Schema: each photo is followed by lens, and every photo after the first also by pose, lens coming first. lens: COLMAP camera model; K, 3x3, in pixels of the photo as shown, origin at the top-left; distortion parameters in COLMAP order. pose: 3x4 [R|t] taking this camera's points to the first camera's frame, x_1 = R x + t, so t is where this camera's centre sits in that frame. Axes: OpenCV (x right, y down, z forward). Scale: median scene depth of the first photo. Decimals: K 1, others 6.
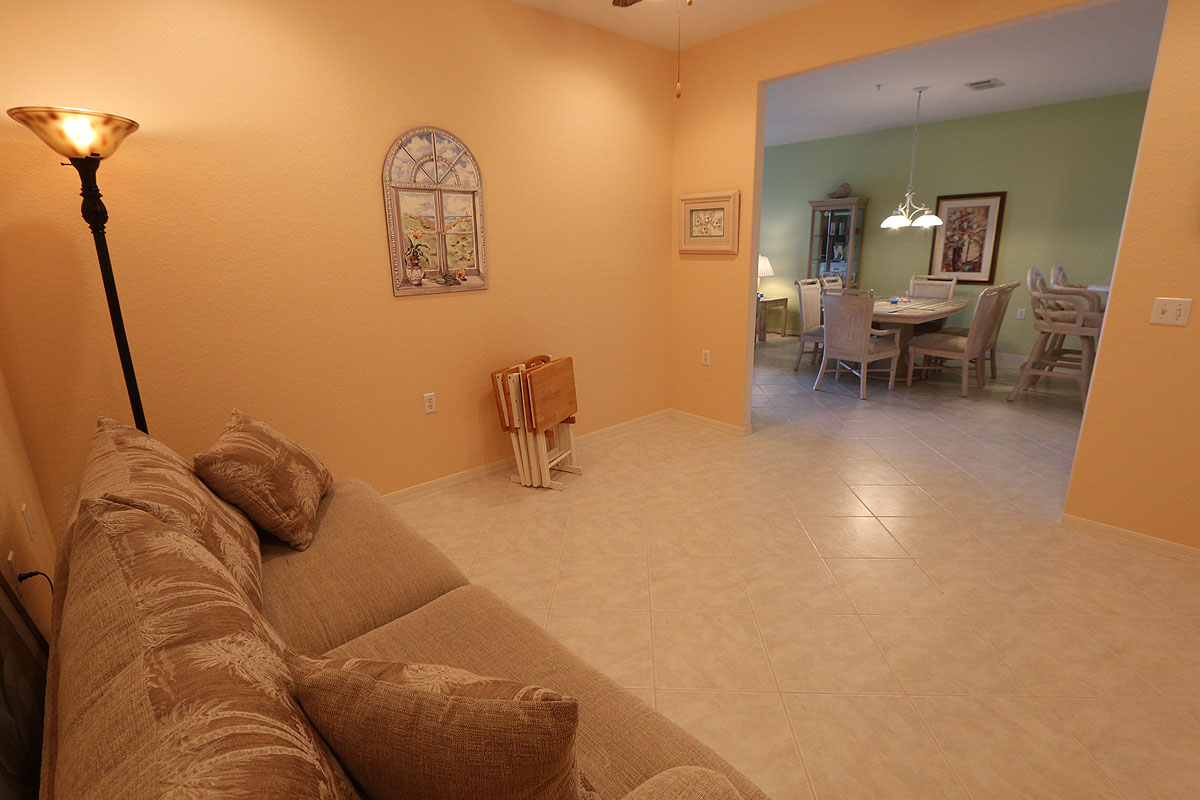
lens RADIAL K [[566.2, 0, 600.0], [0, 566.2, 400.0], [0, 0, 1]] dist [-0.001807, -0.000154]
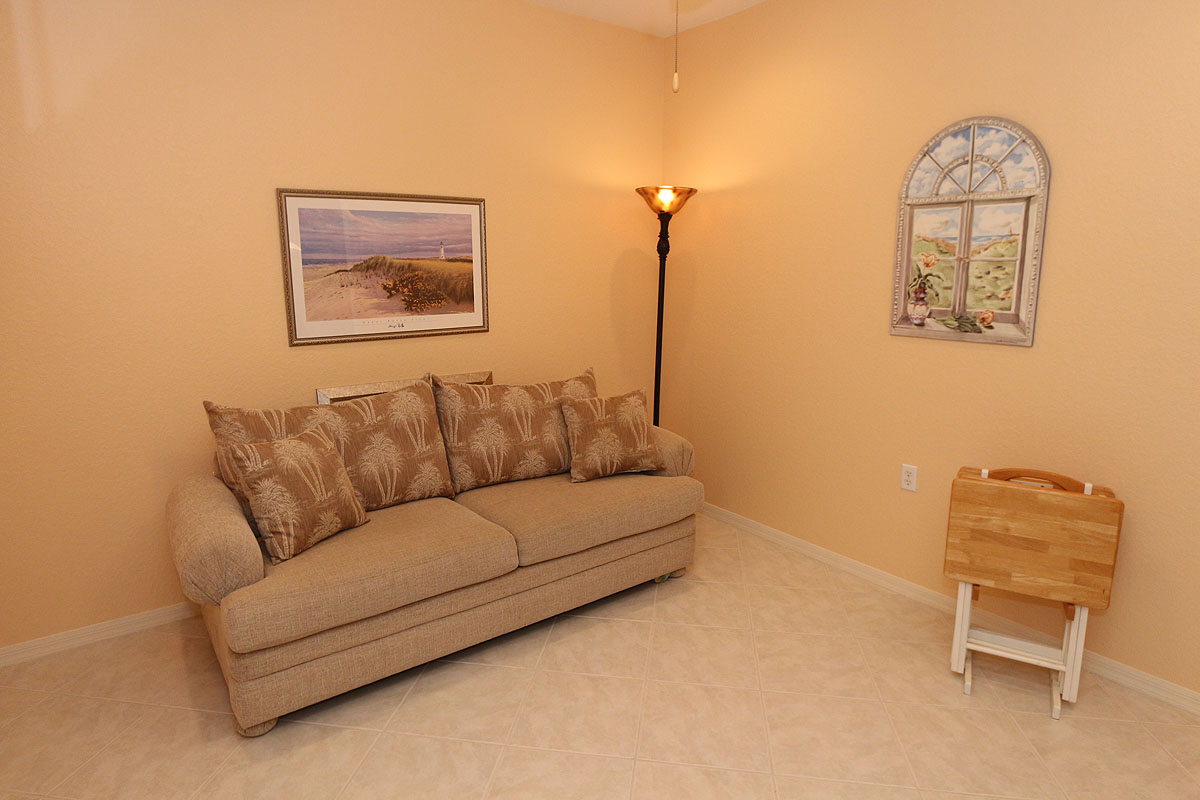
lens RADIAL K [[689.0, 0, 600.0], [0, 689.0, 400.0], [0, 0, 1]] dist [-0.000876, -0.000025]
pose [[-0.110333, 0.207762, -0.971937, 0.671734], [-0.270801, 0.934625, 0.230527, -0.207557], [0.956291, 0.288636, -0.046858, 0.659116]]
